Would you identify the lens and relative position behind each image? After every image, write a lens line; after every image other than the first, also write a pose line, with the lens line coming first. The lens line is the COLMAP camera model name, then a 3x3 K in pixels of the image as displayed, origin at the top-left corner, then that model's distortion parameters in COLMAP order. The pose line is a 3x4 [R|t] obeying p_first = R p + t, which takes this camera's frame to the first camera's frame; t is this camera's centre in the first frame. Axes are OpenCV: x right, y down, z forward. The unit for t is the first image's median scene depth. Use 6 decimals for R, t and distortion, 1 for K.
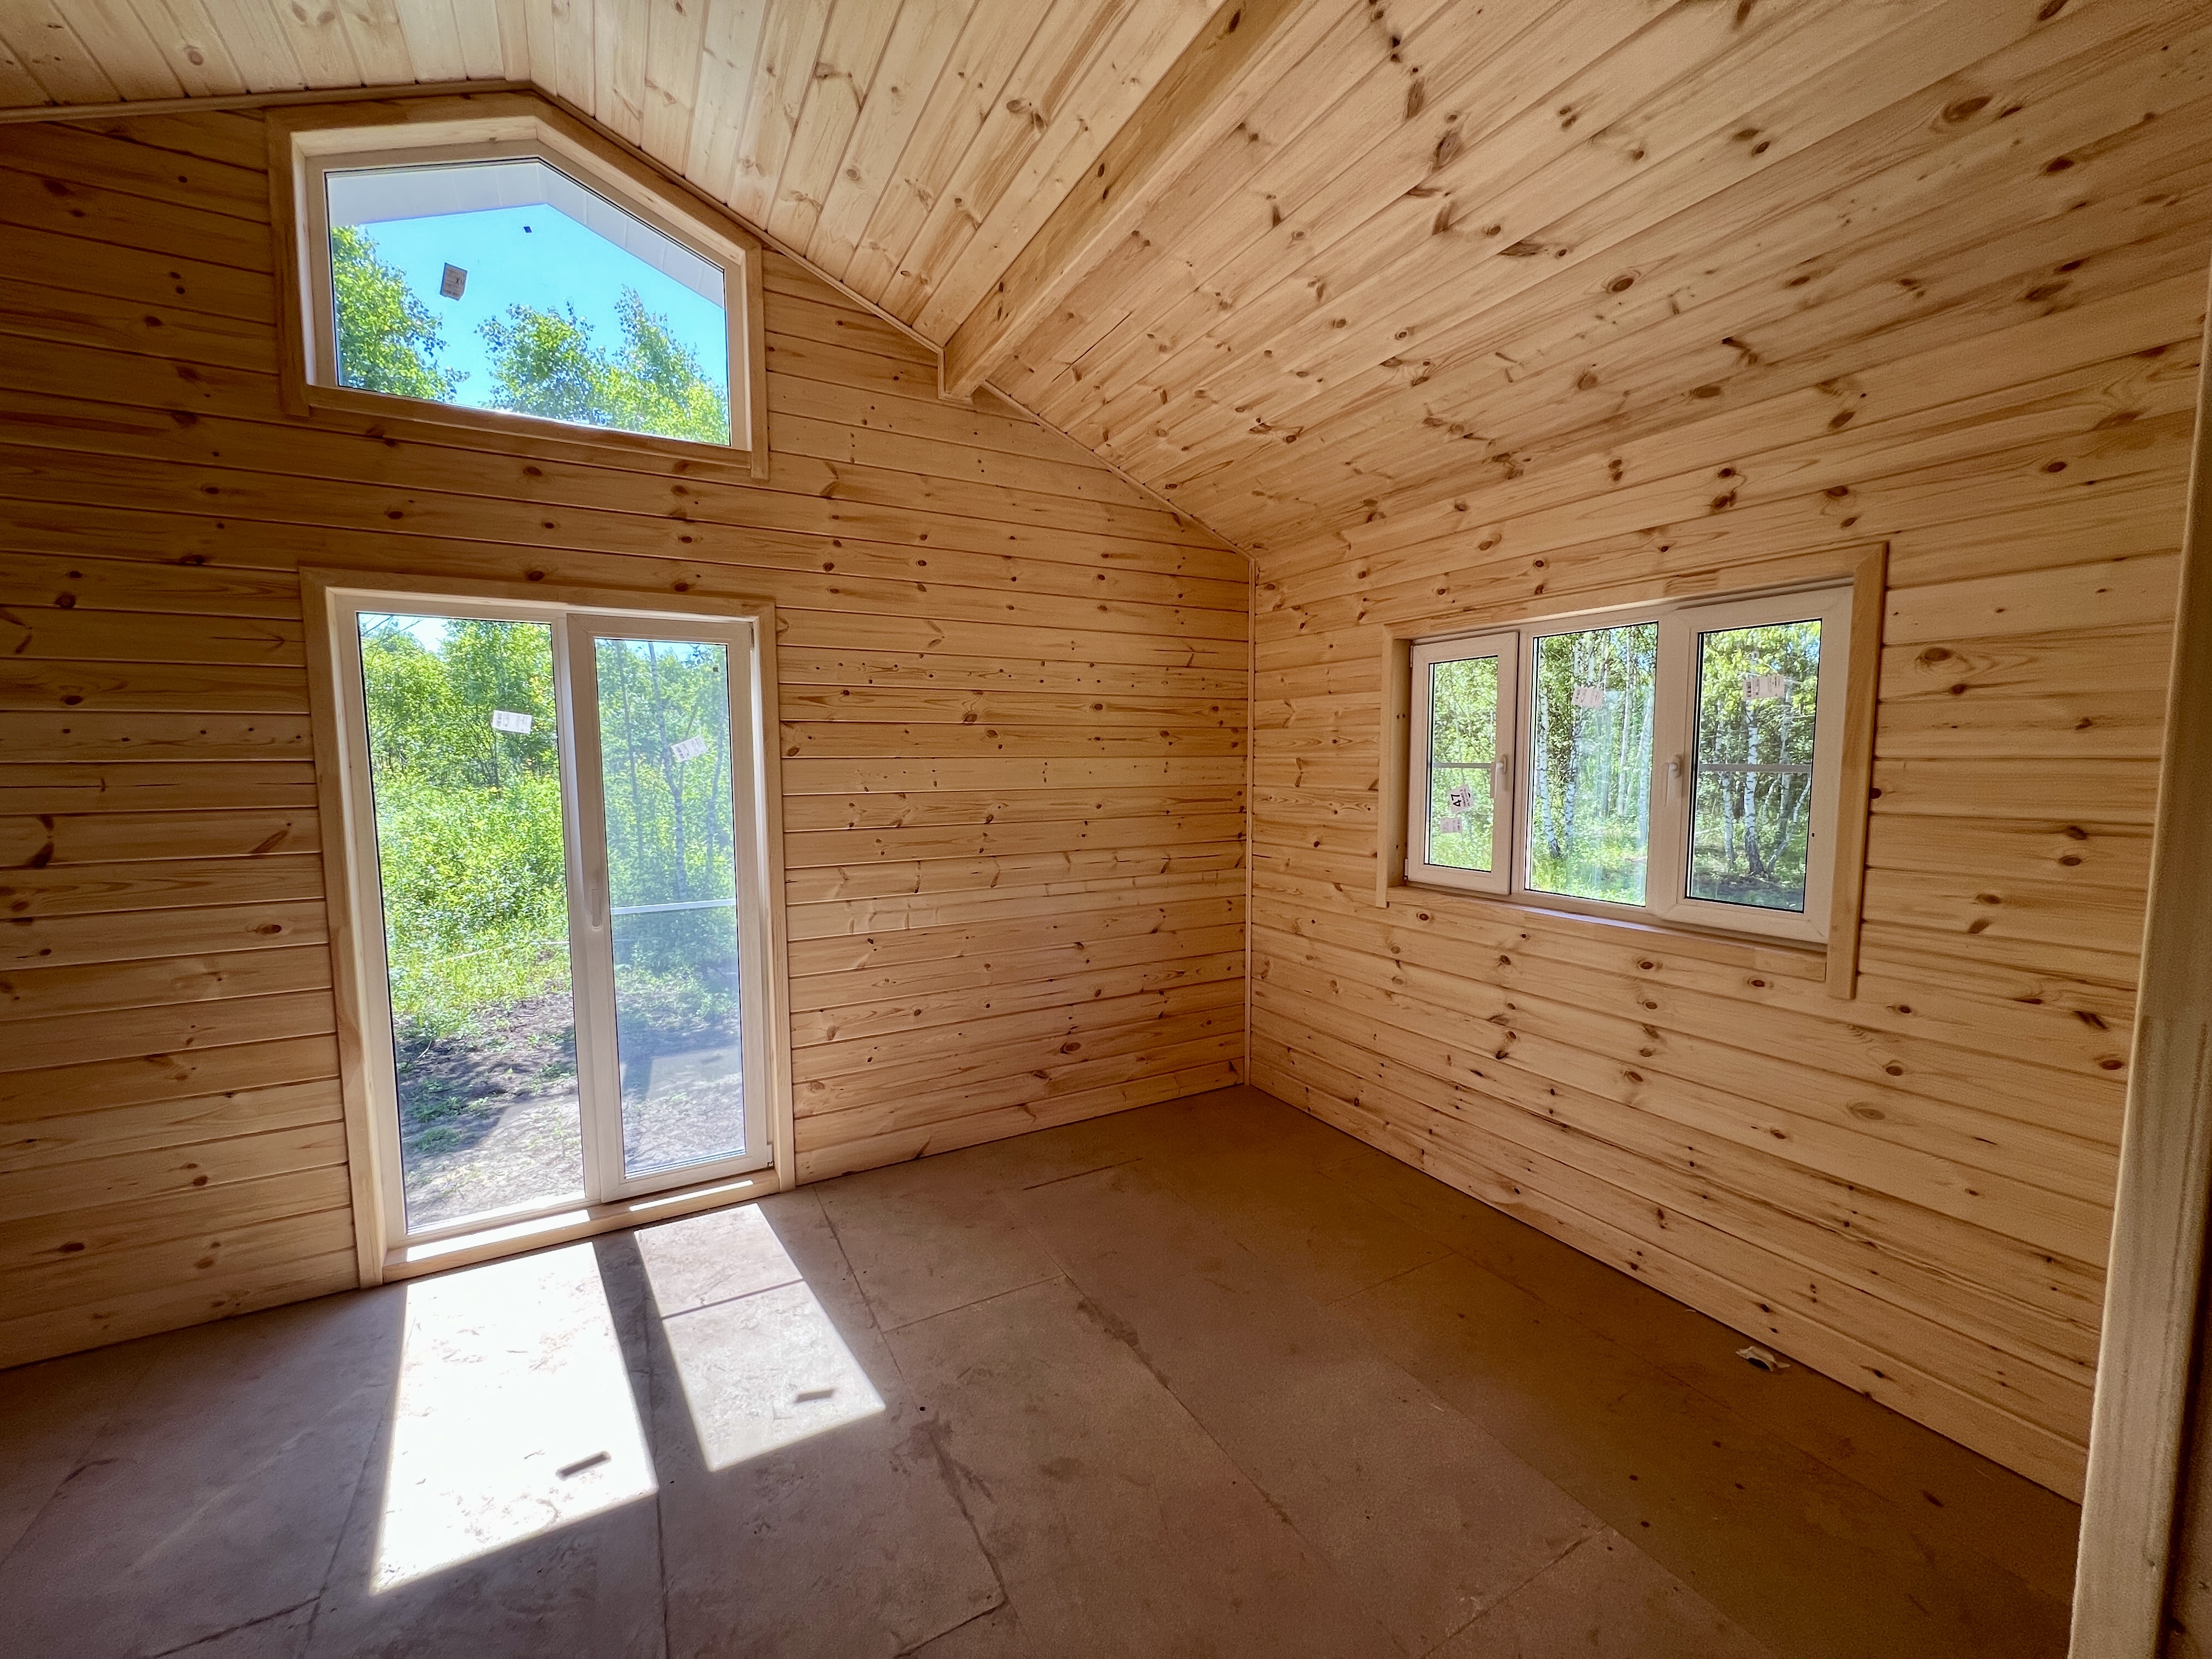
lens RADIAL K [[890.4, 0, 1102.4], [0, 890.4, 834.8], [0, 0, 1]] dist [0.001762, 0.000232]
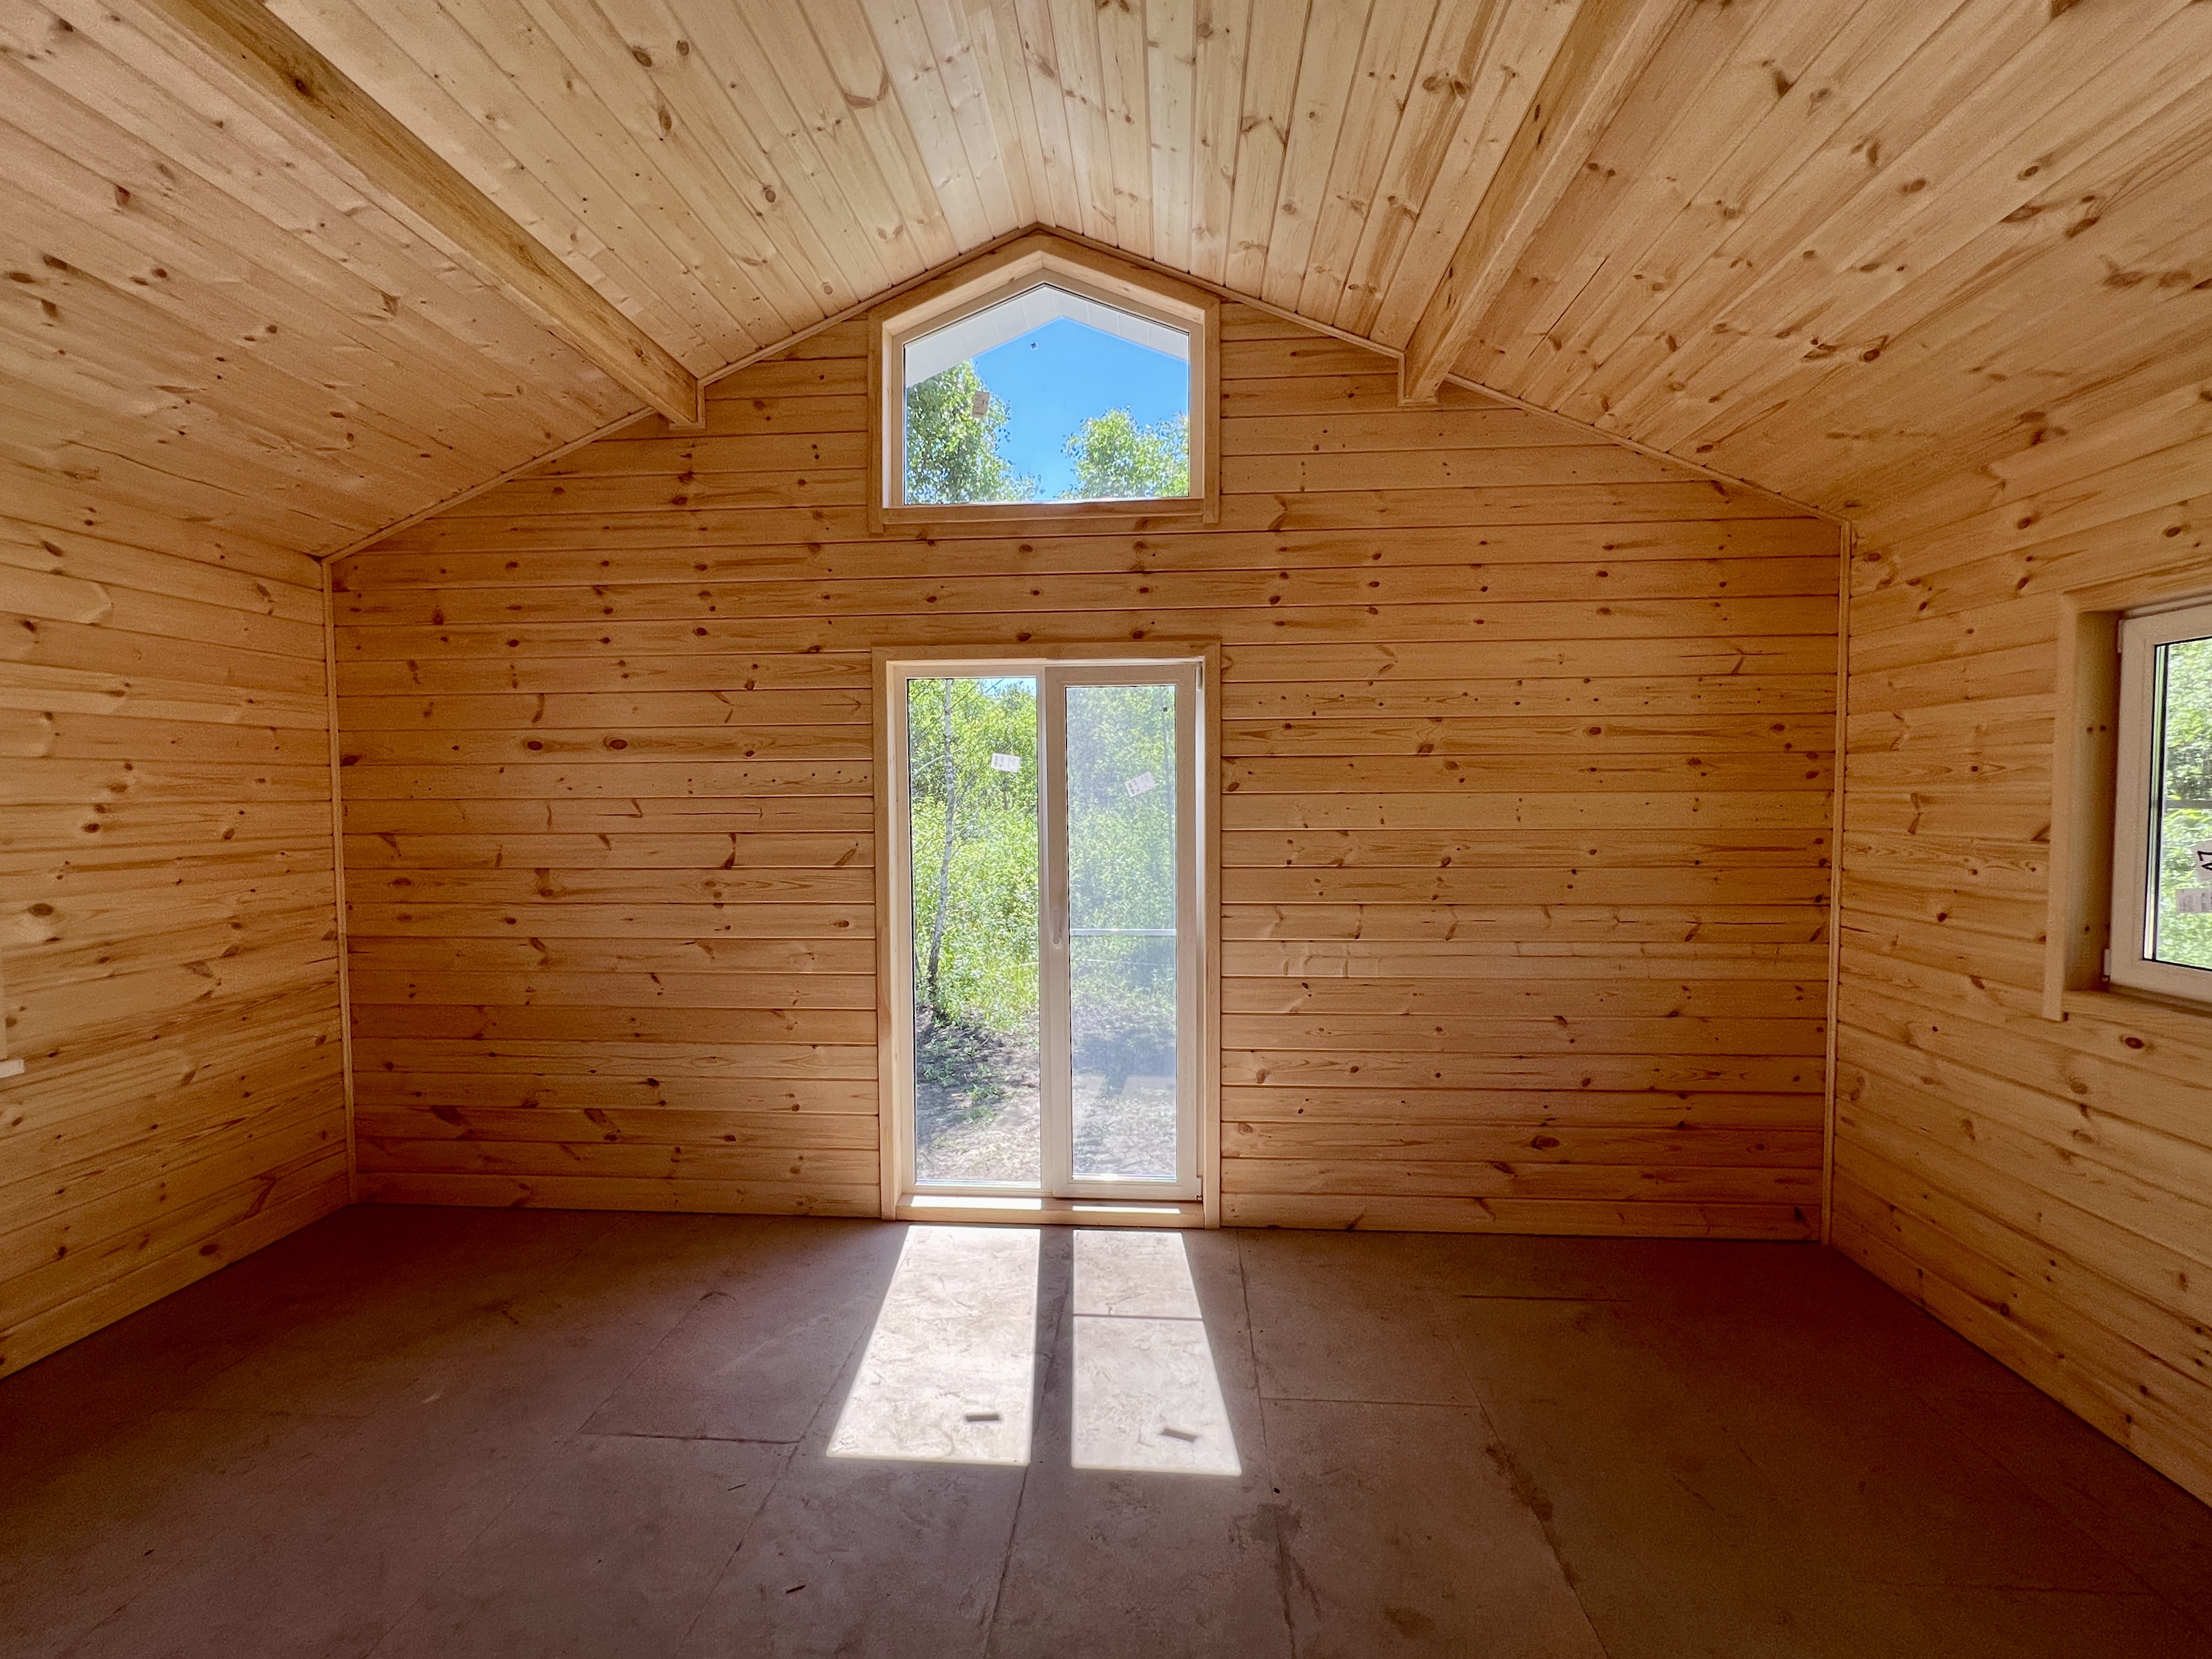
lens RADIAL K [[960.7, 0, 1104.2], [0, 960.7, 836.4], [0, 0, 1]] dist [0.000074, 0.000082]
pose [[0.835883, 0.024126, -0.548377, 0.130846], [-0.046695, 0.998537, -0.027247, -0.001670], [0.546918, 0.048382, 0.835787, 0.021341]]
